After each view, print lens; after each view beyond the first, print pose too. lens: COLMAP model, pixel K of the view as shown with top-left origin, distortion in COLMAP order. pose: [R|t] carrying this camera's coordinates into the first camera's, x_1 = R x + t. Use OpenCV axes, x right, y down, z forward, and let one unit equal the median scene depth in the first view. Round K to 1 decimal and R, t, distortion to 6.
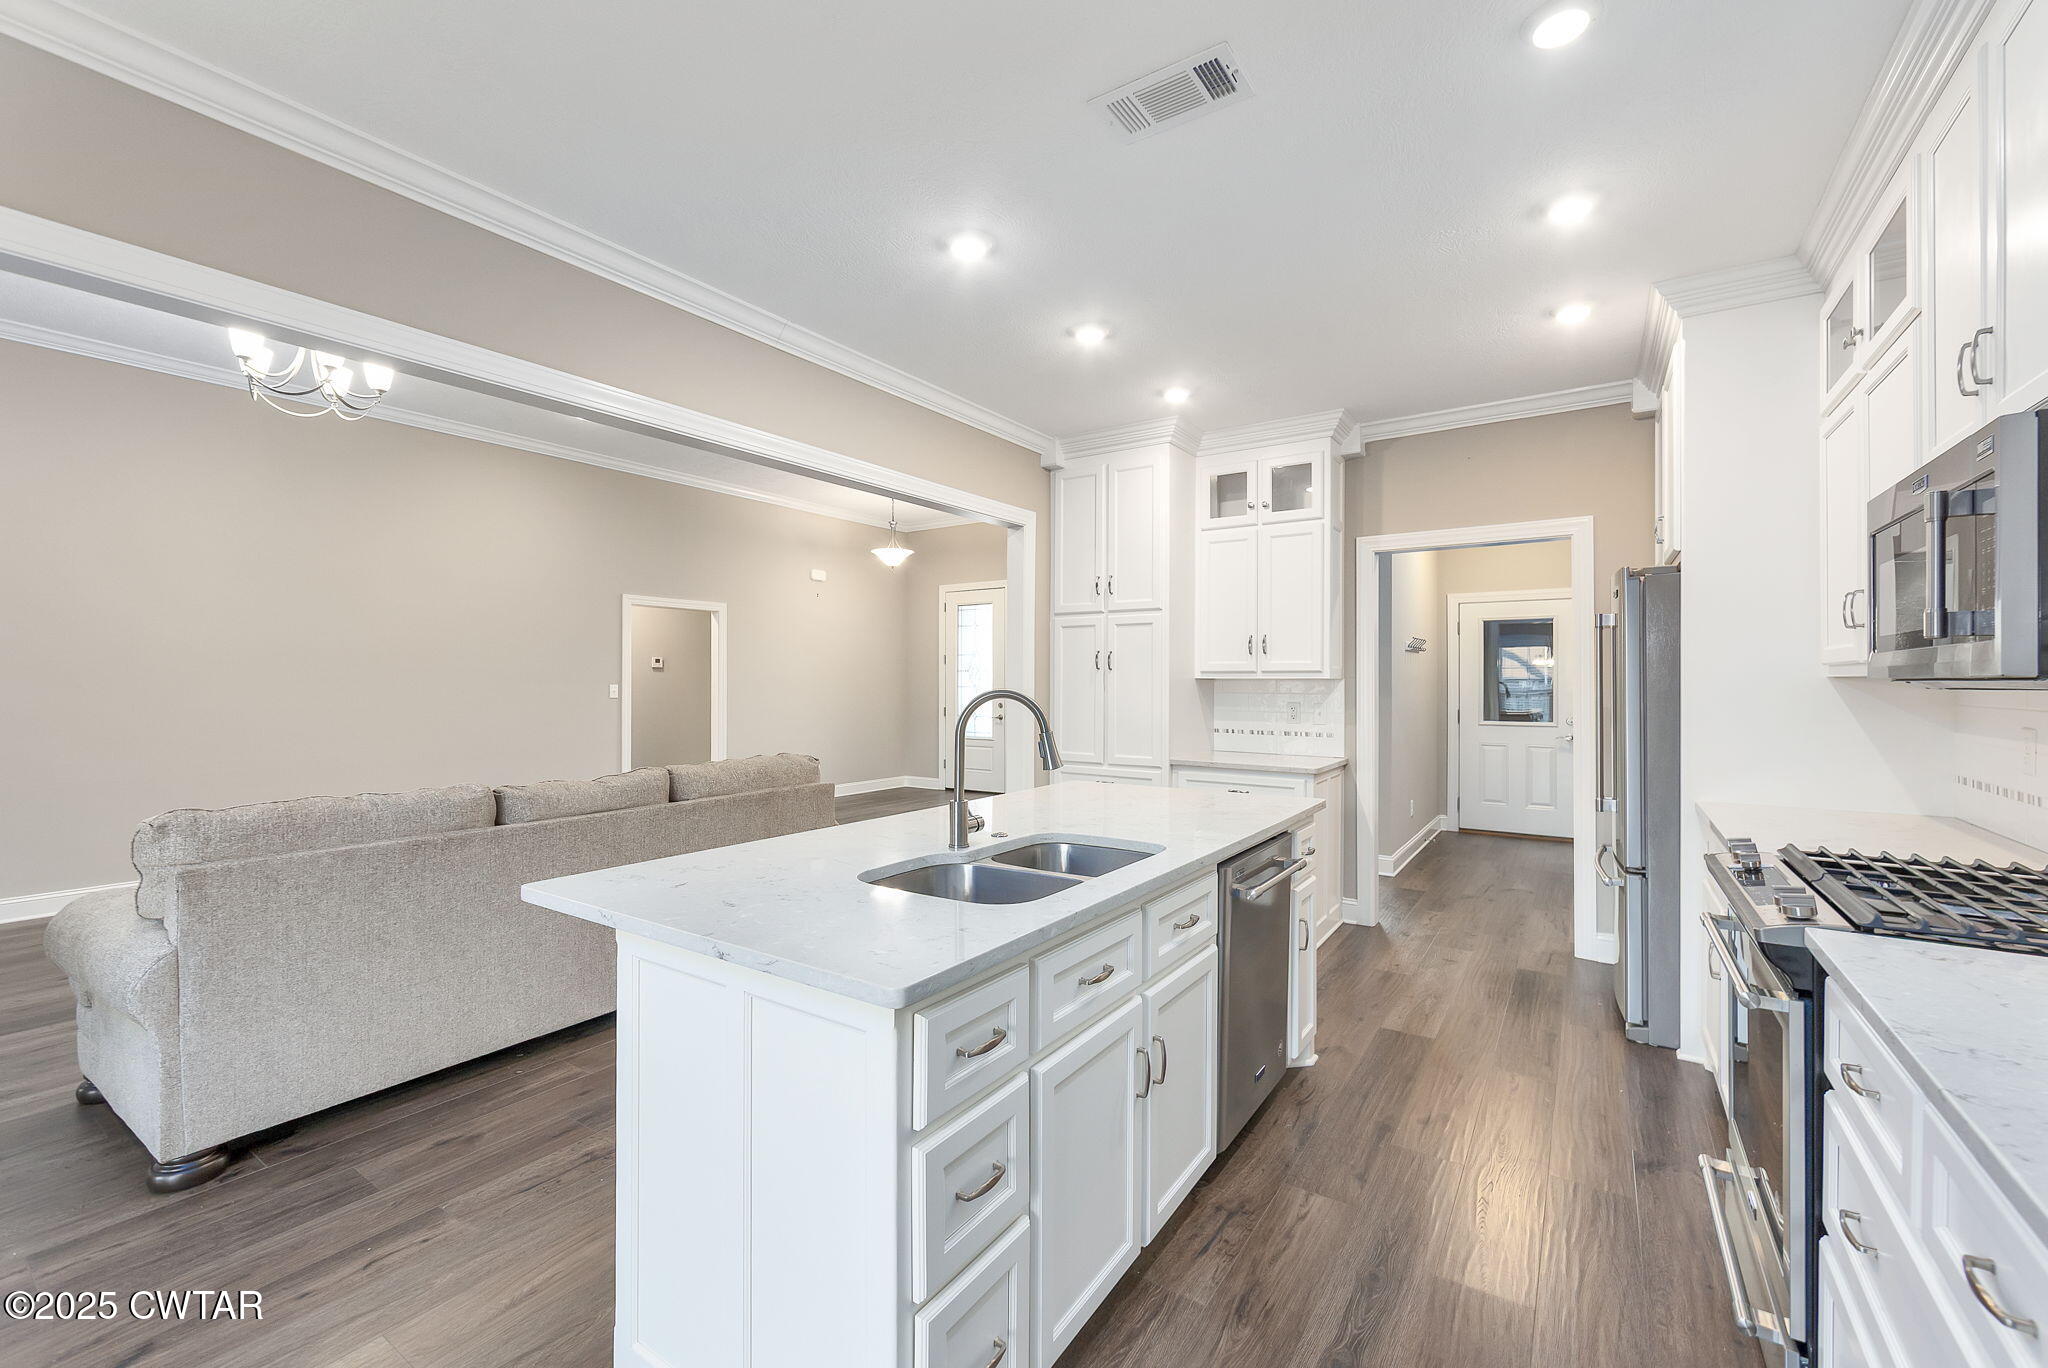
lens RADIAL K [[807.4, 0, 1020.5], [0, 807.4, 676.3], [0, 0, 1]] dist [-0.014463, 0.000262]
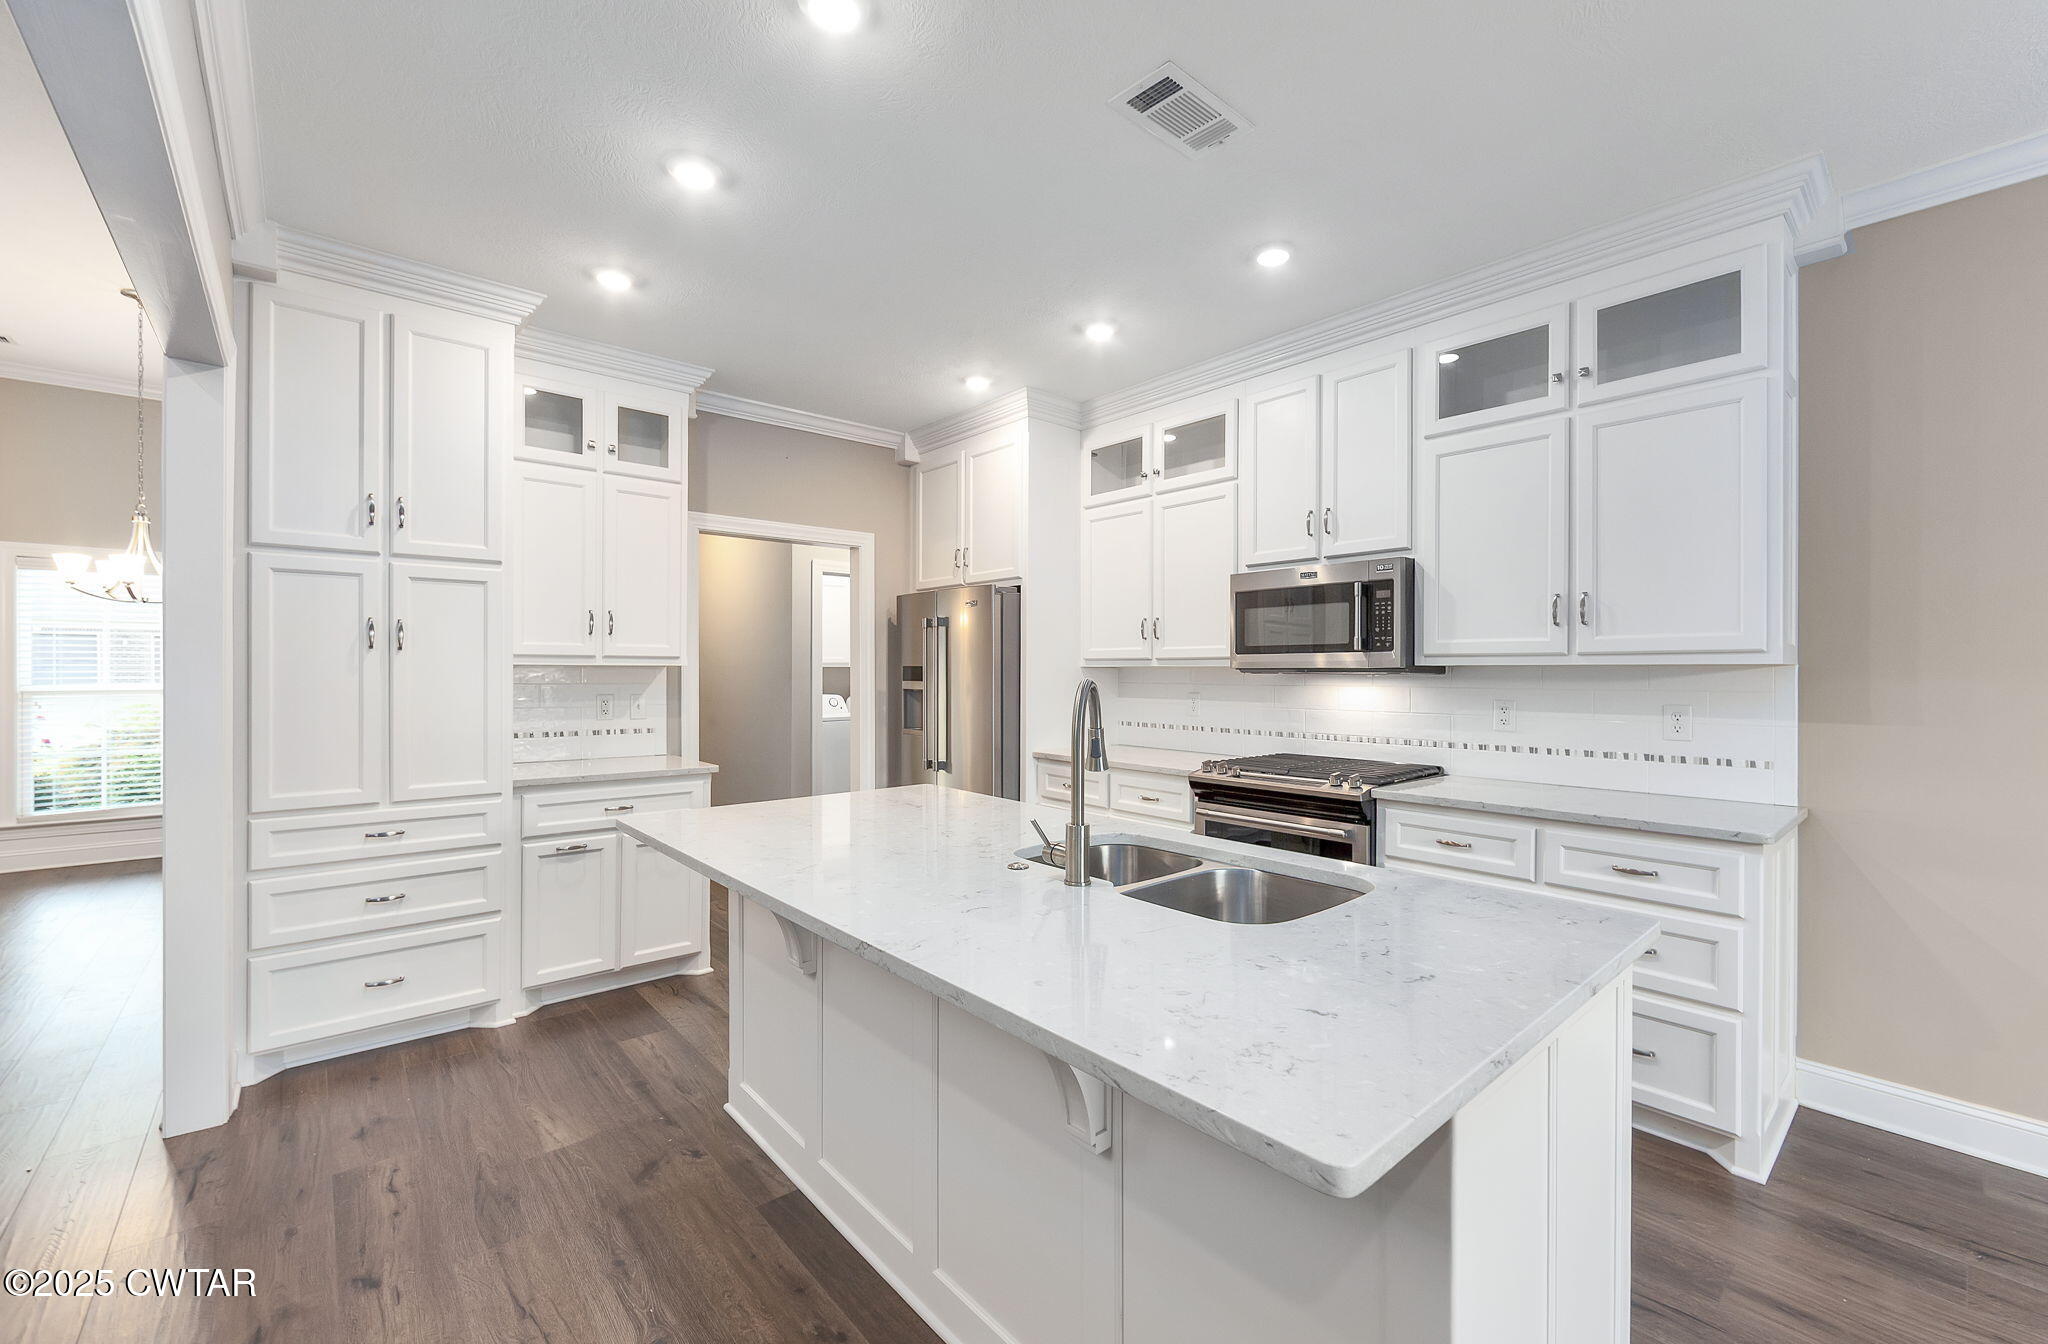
lens RADIAL K [[826.0, 0, 1027.6], [0, 826.0, 684.7], [0, 0, 1]] dist [-0.002206, -0.000317]
pose [[0.265055, -0.016754, 0.964088, -0.381646], [-0.003165, 0.999829, 0.018245, 0.006024], [-0.964228, -0.007887, 0.264957, 0.375655]]
